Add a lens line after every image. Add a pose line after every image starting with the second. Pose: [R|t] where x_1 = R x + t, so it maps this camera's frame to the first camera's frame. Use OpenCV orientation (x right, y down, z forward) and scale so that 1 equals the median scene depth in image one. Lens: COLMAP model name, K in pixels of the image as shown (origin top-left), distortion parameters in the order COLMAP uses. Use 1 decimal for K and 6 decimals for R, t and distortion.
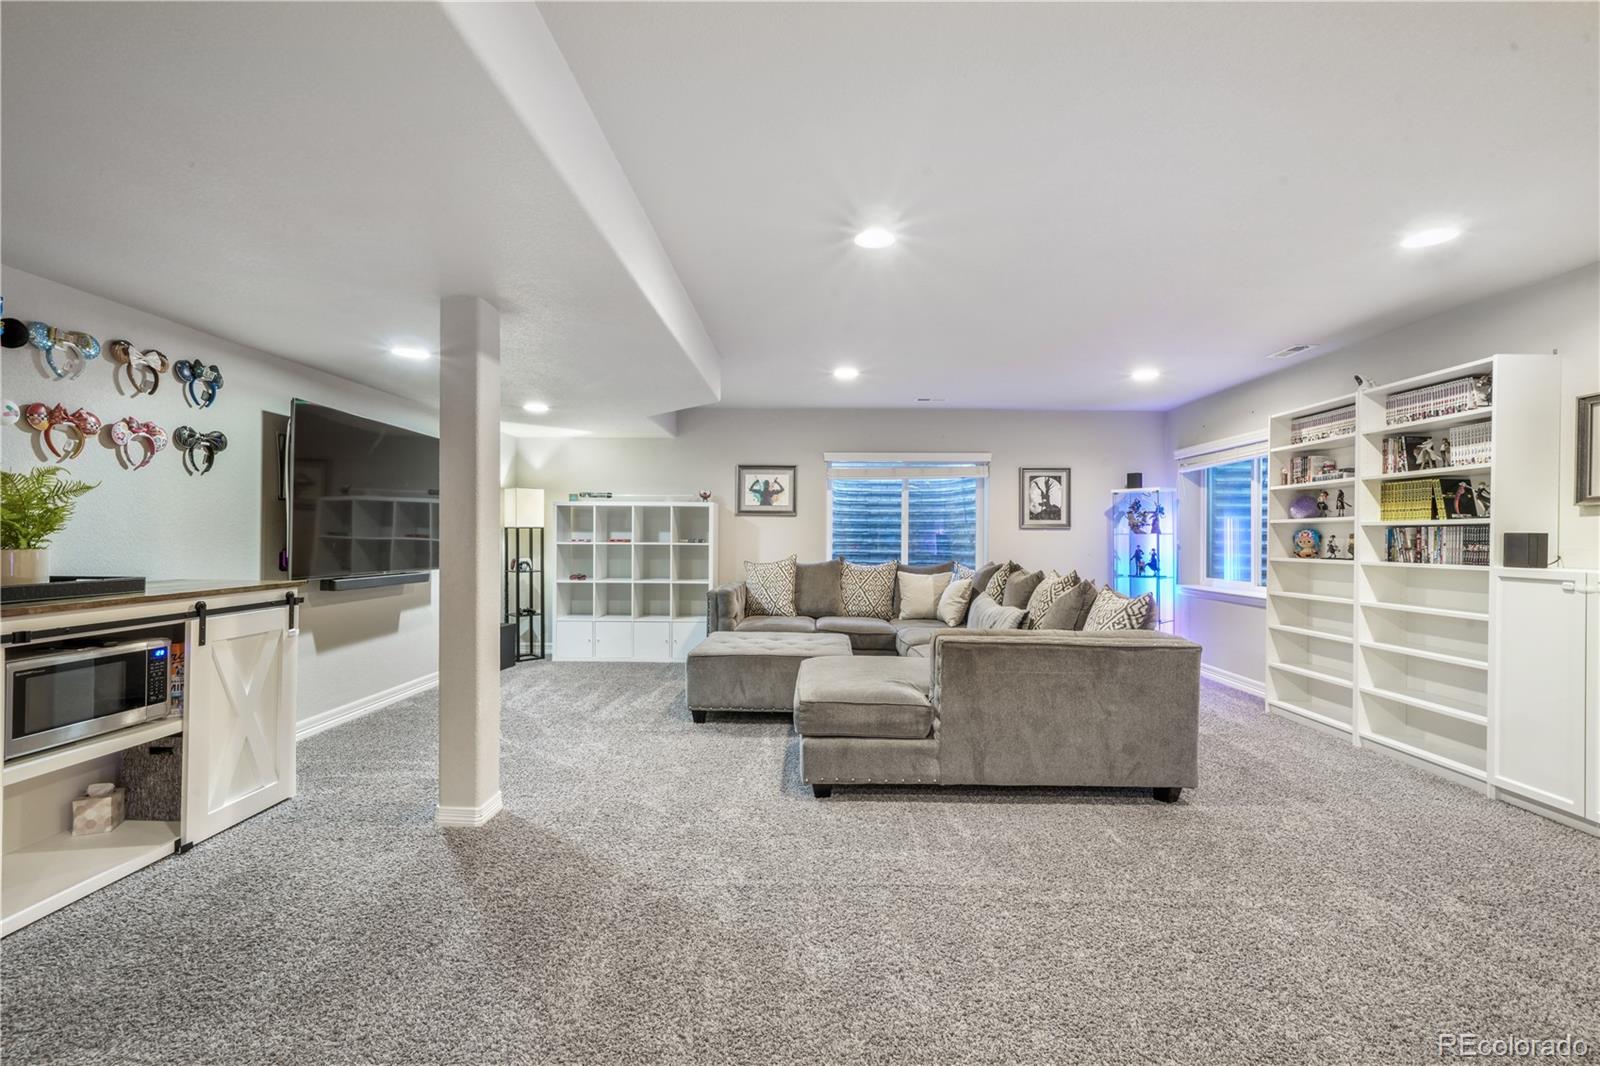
lens RADIAL K [[717.6, 0, 802.8], [0, 717.6, 535.1], [0, 0, 1]] dist [0.016716, -0.000578]
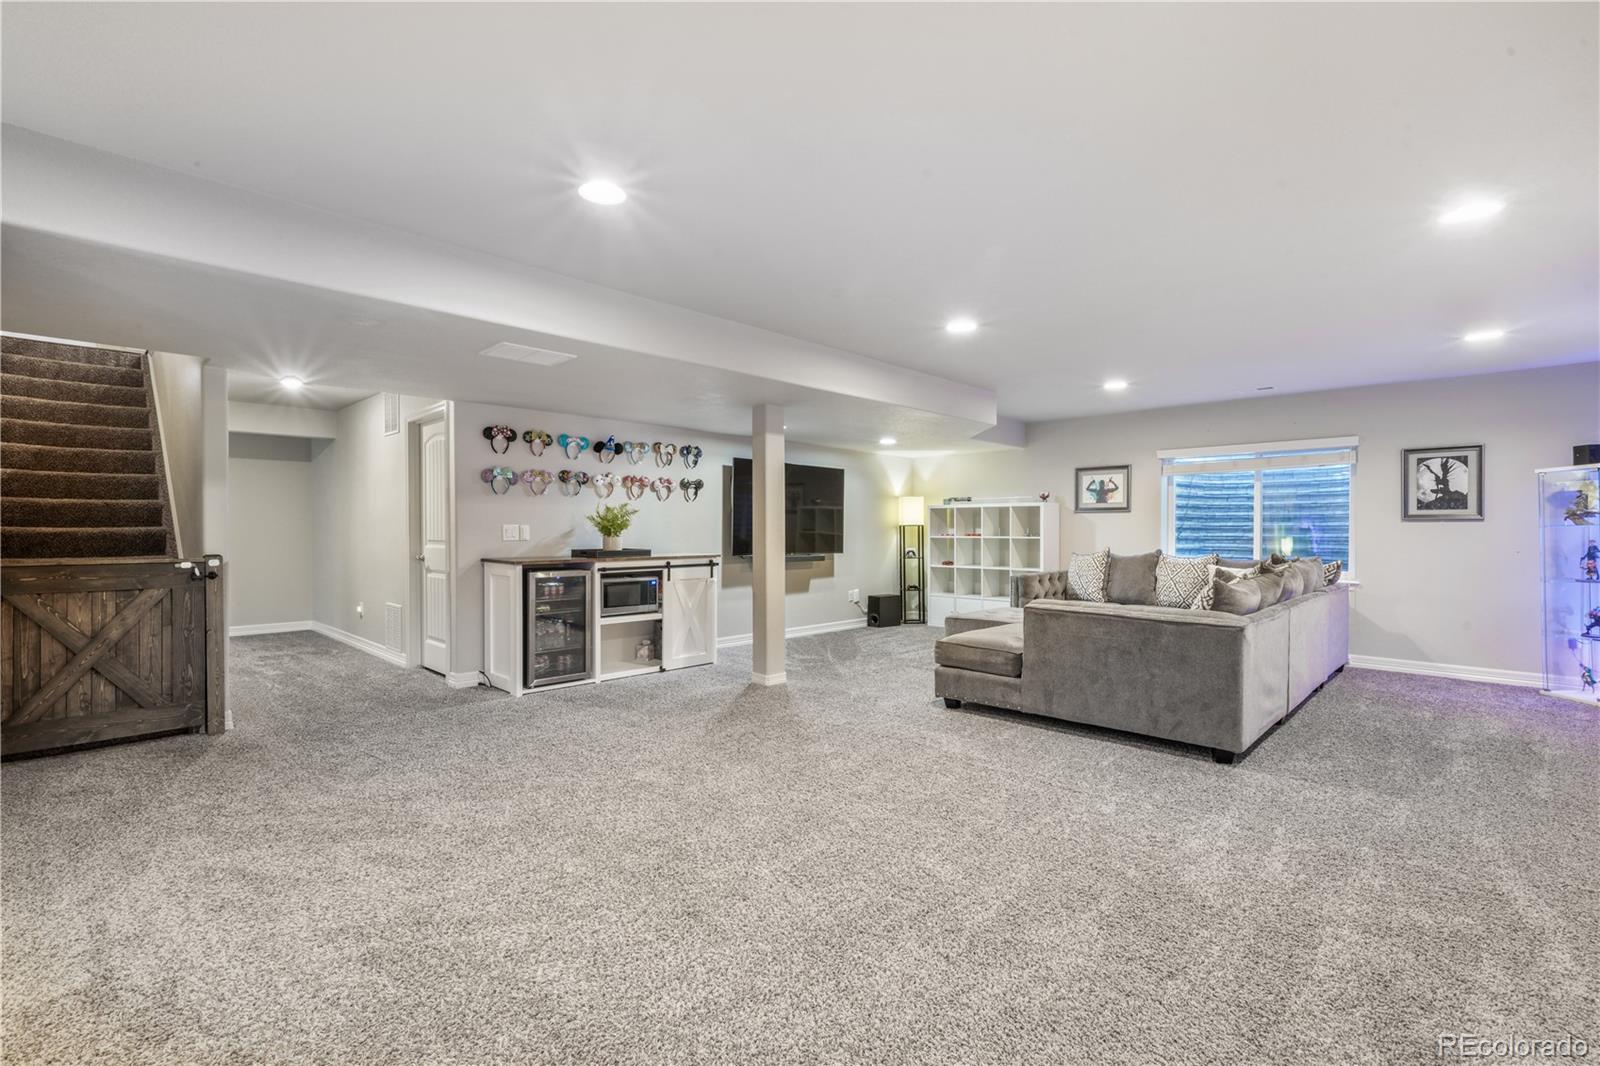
lens RADIAL K [[717.6, 0, 802.8], [0, 717.6, 535.1], [0, 0, 1]] dist [0.016716, -0.000578]
pose [[0.736213, -0.001290, -0.676749, 0.789841], [0.004345, 0.999987, 0.002821, 0.006585], [0.676736, -0.005017, 0.736209, -0.276188]]
